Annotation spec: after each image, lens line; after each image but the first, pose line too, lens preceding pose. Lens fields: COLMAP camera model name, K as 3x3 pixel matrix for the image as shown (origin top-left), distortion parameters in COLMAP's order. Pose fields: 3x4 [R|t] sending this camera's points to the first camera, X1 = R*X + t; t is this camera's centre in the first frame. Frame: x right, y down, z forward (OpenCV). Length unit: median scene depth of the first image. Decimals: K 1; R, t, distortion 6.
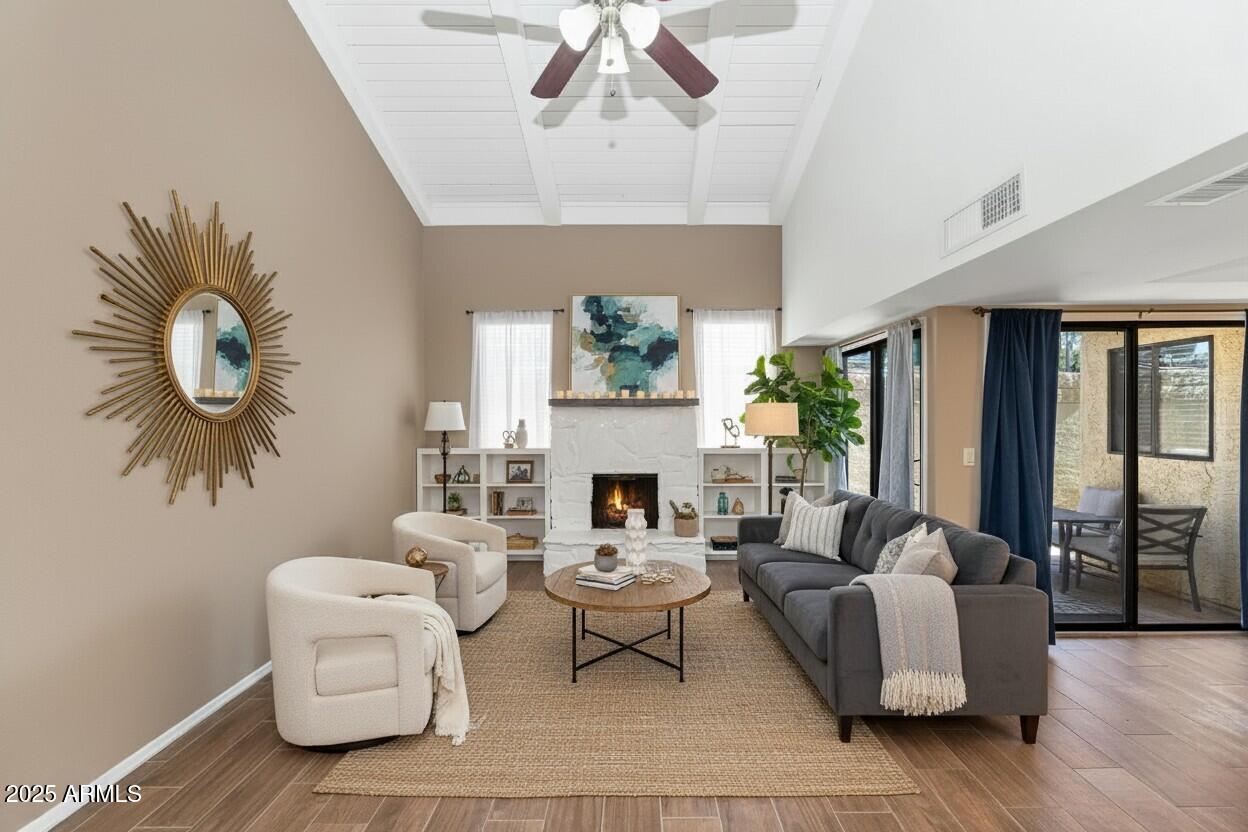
lens RADIAL K [[511.6, 0, 632.0], [0, 511.6, 407.8], [0, 0, 1]] dist [0.000440, 0.000462]
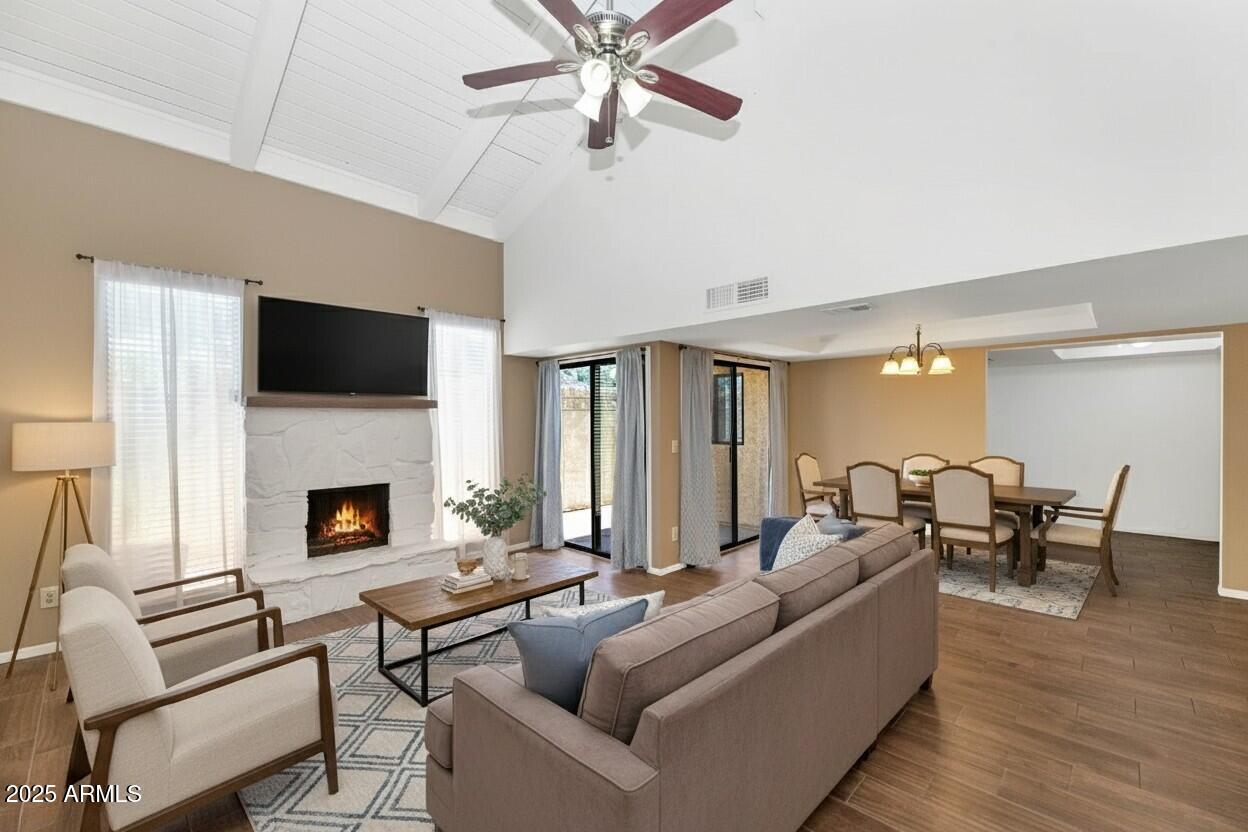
lens RADIAL K [[511.6, 0, 632.0], [0, 511.6, 407.8], [0, 0, 1]] dist [0.000440, 0.000462]
pose [[0.678629, 0.014228, 0.734343, -0.384766], [-0.008009, 0.999896, -0.011972, 0.003097], [-0.734437, 0.002243, 0.678673, 0.079917]]
